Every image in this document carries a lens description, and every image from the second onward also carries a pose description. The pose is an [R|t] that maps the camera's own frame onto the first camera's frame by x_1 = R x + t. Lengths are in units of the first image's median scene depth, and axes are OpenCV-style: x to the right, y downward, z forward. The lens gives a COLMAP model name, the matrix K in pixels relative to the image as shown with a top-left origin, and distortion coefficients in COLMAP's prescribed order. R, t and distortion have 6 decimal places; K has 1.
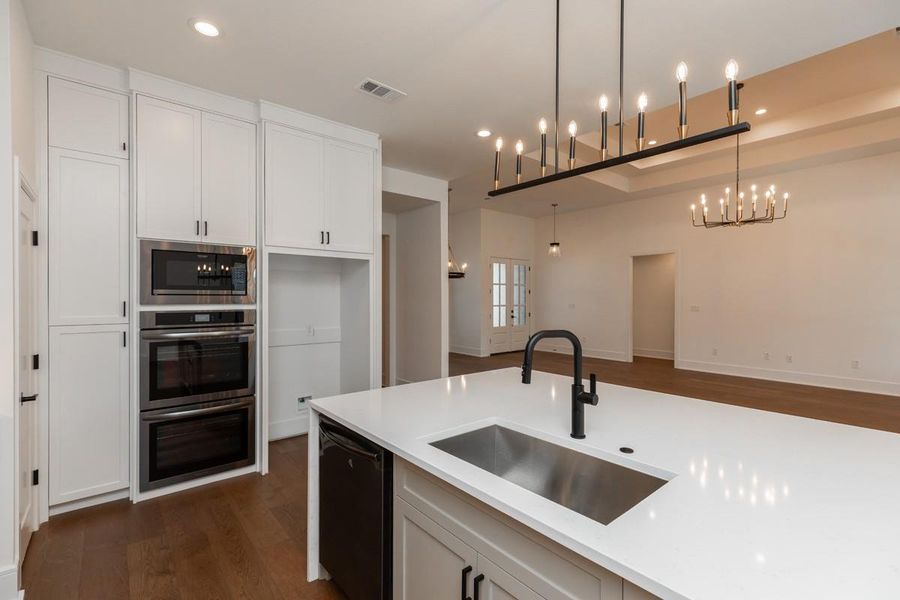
lens RADIAL K [[404.5, 0, 456.1], [0, 404.5, 298.3], [0, 0, 1]] dist [0.003626, 0.000145]
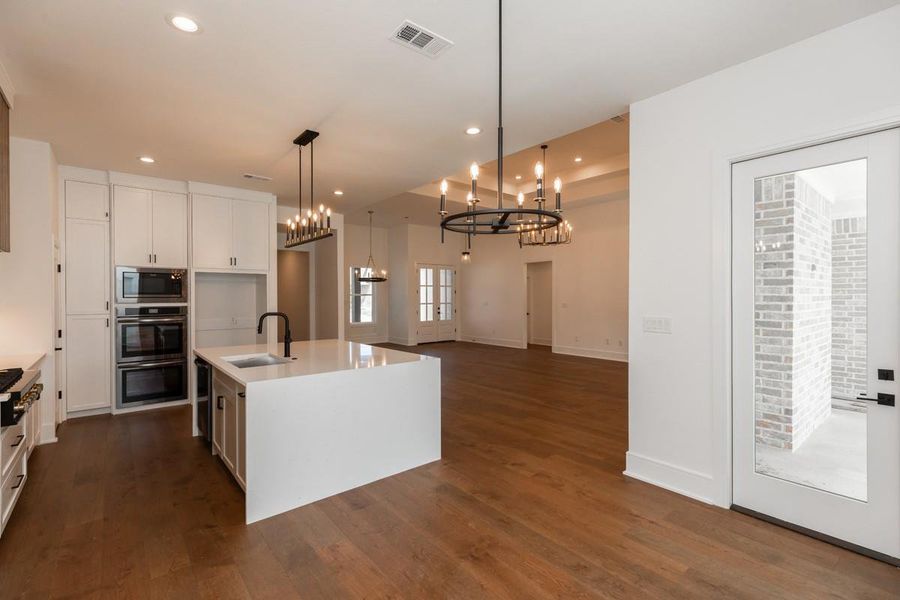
lens RADIAL K [[404.5, 0, 450.0], [0, 404.5, 296.6], [0, 0, 1]] dist [0.003626, 0.000145]
pose [[0.999878, -0.005584, -0.014568, 0.248397], [0.005569, 0.999984, -0.001078, -0.001159], [0.014573, 0.000996, 0.999893, -0.264862]]
